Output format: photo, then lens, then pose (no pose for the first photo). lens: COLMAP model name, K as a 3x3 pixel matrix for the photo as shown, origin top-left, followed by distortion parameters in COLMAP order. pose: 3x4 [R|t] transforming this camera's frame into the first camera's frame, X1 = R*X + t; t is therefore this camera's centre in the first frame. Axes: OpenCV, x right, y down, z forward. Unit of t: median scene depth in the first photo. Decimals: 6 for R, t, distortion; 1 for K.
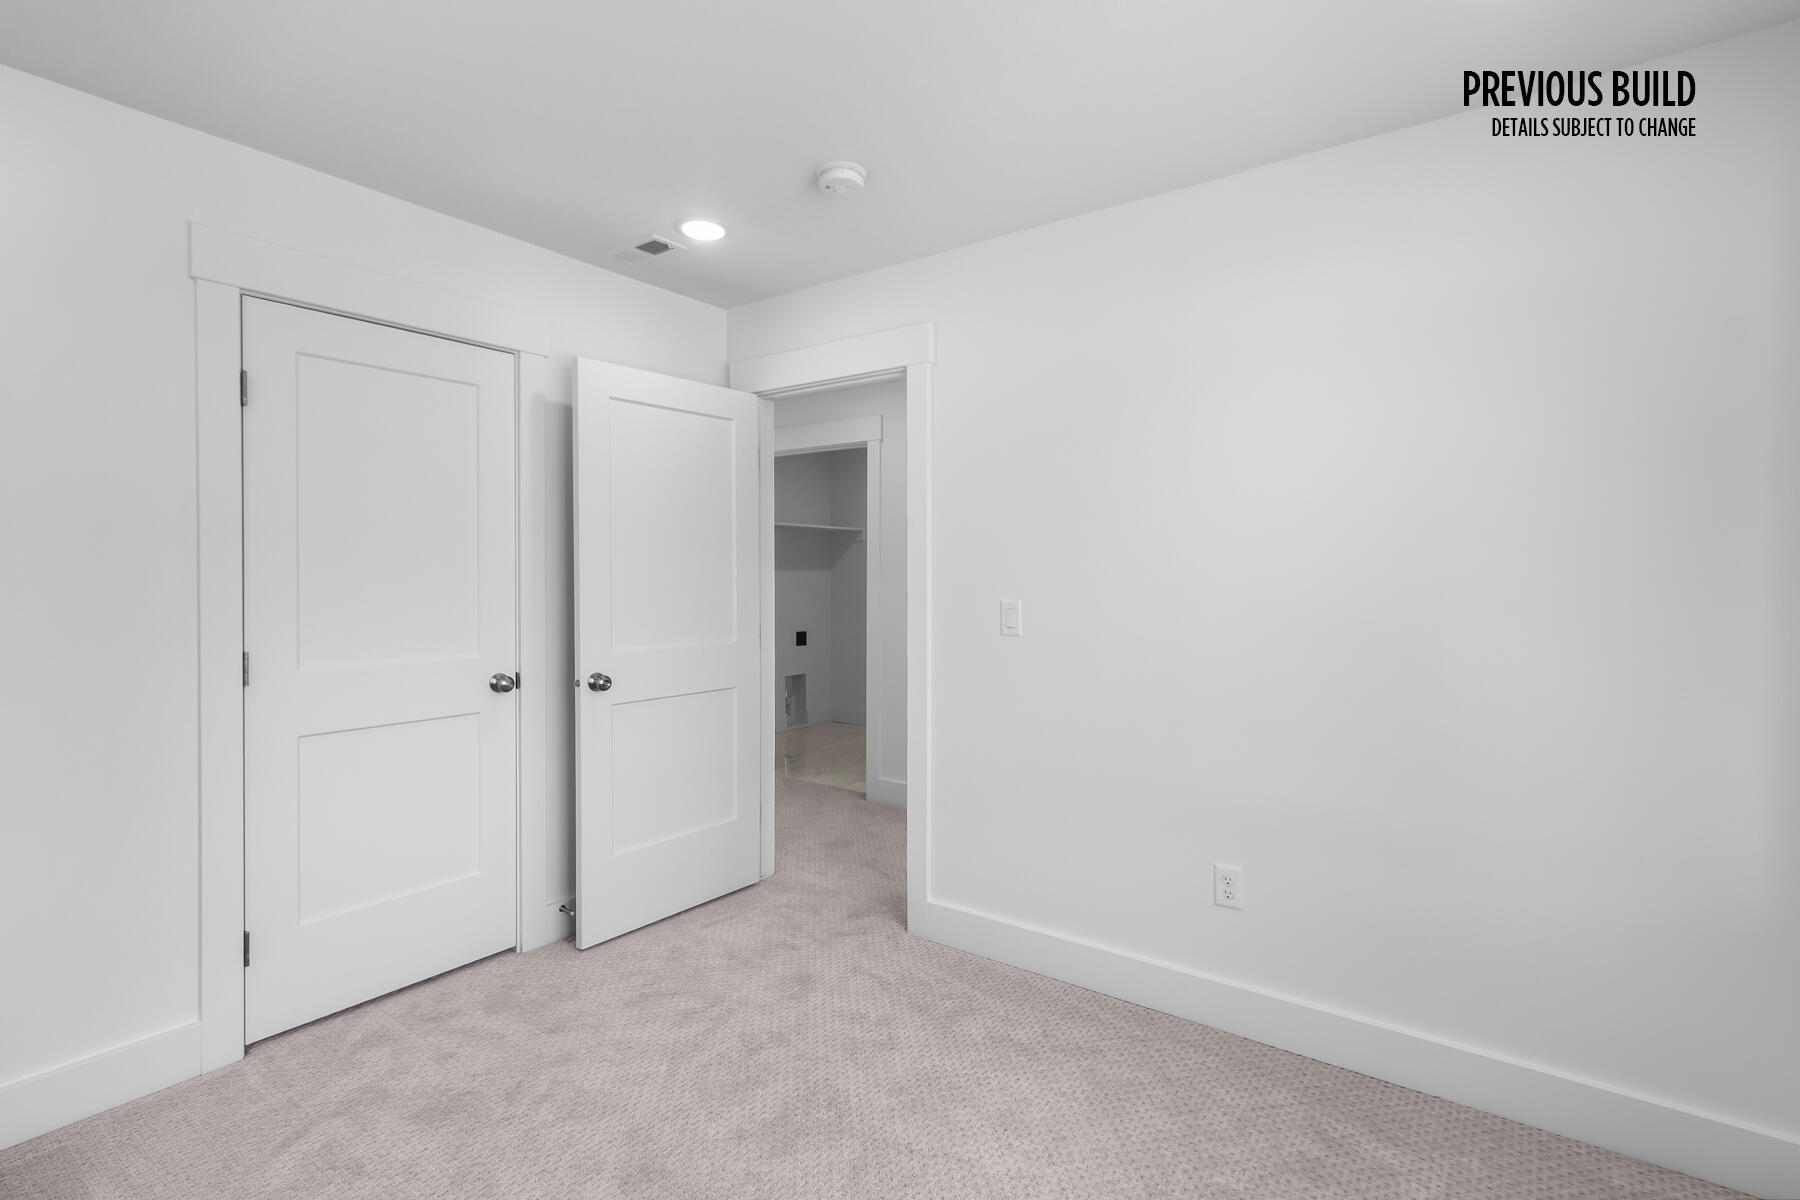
lens RADIAL K [[864.2, 0, 895.5], [0, 864.2, 571.8], [0, 0, 1]] dist [0.001262, 0.000056]
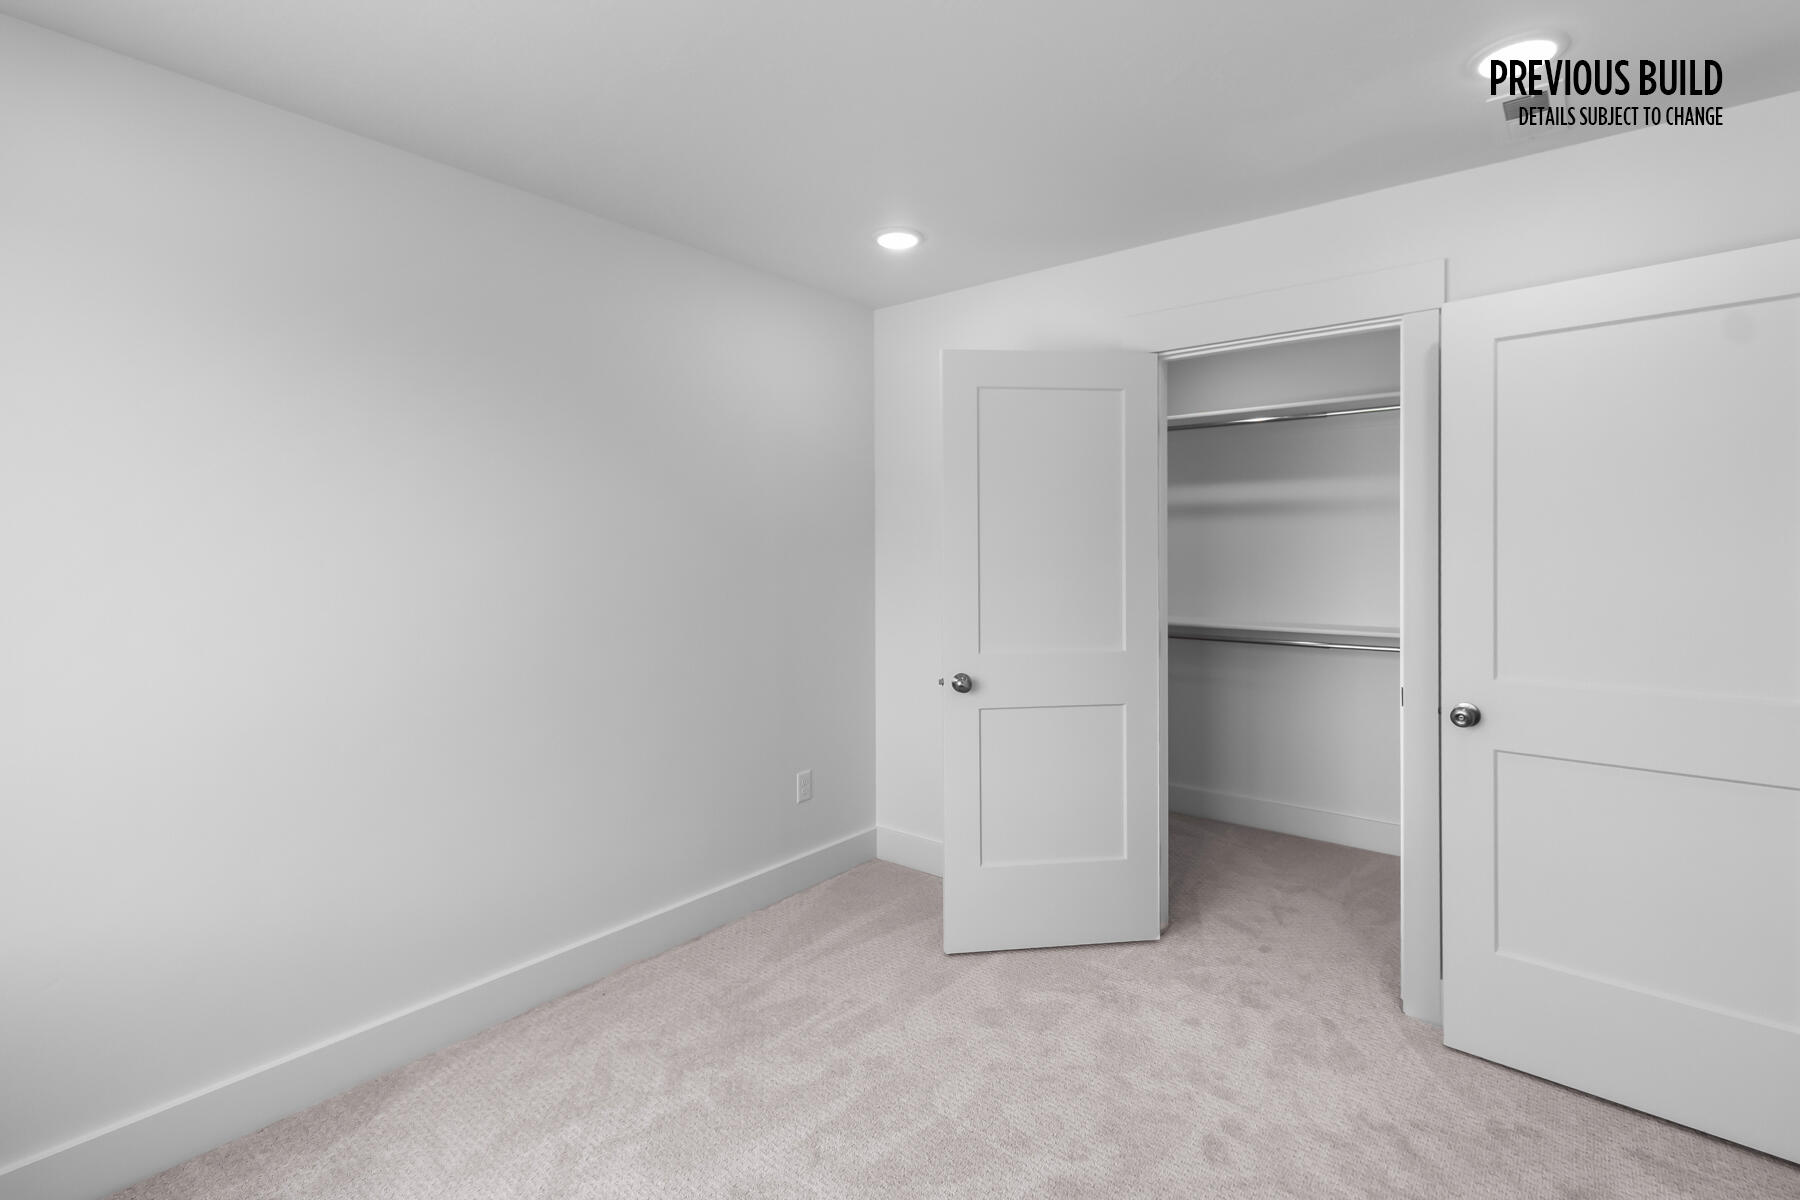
lens RADIAL K [[864.2, 0, 895.5], [0, 864.2, 571.8], [0, 0, 1]] dist [0.001262, 0.000056]
pose [[-0.065934, 0.018105, -0.997660, 0.558327], [0.004026, 0.999832, 0.017878, -0.009143], [0.997816, -0.002838, -0.065996, 0.723503]]
